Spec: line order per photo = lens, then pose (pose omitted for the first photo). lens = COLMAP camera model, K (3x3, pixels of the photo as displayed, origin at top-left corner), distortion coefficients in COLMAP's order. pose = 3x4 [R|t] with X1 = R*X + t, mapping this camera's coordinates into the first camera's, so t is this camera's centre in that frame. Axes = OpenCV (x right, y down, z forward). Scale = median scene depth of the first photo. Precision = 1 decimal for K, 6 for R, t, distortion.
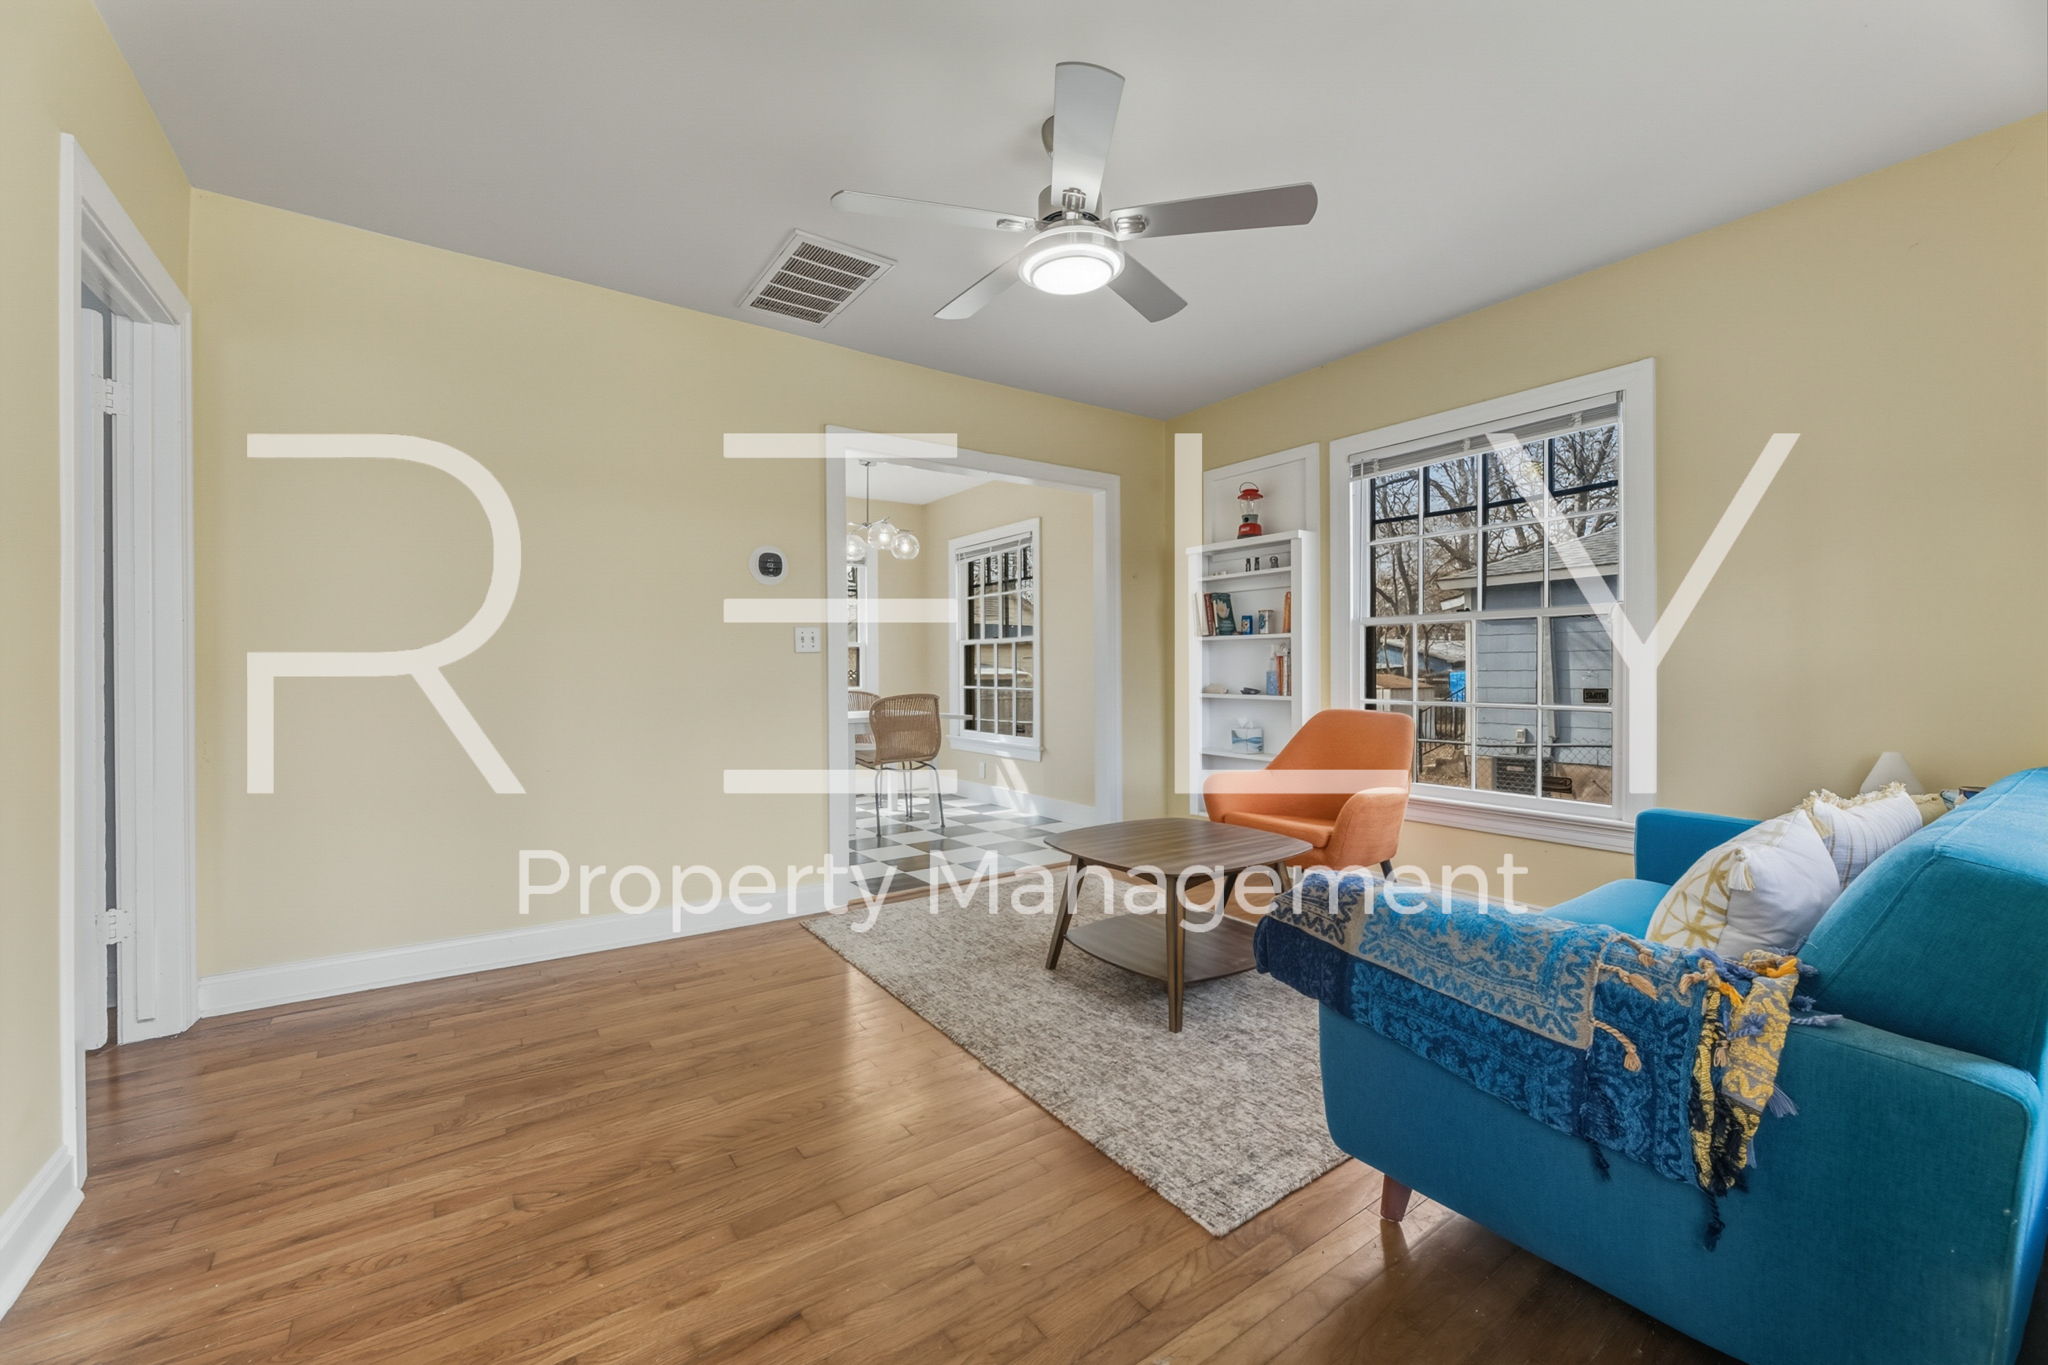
lens RADIAL K [[822.1, 0, 1023.4], [0, 822.1, 676.5], [0, 0, 1]] dist [-0.000541, -0.000071]
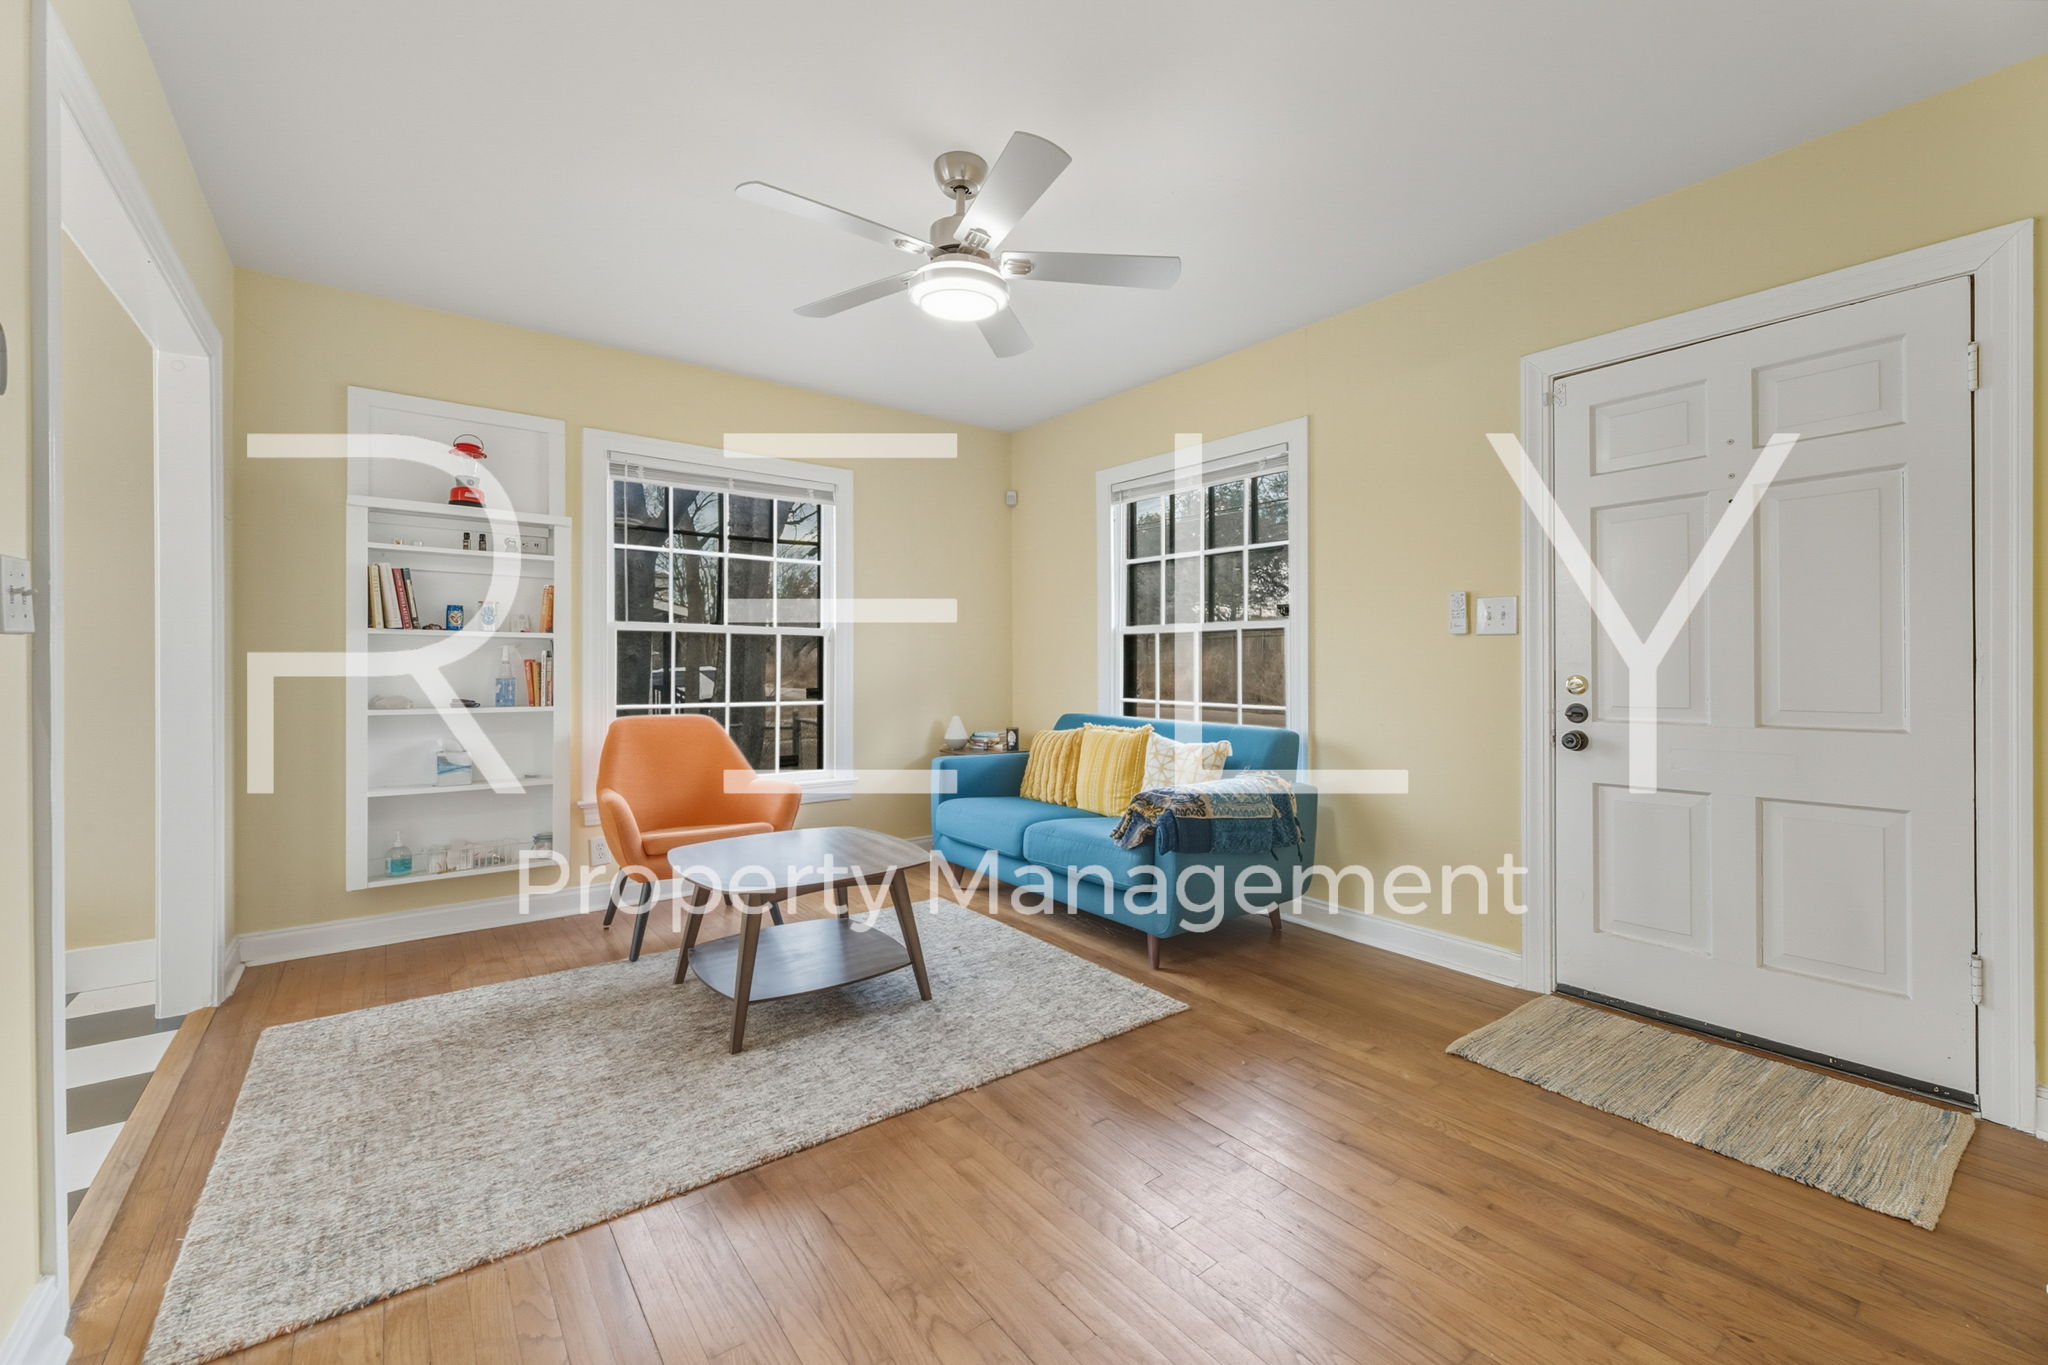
lens RADIAL K [[822.1, 0, 1023.4], [0, 822.1, 676.5], [0, 0, 1]] dist [-0.000541, -0.000071]
pose [[-0.035821, -0.010178, 0.999306, -0.819896], [0.007291, 0.999919, 0.010445, -0.018379], [-0.999332, 0.007660, -0.035744, 0.787723]]
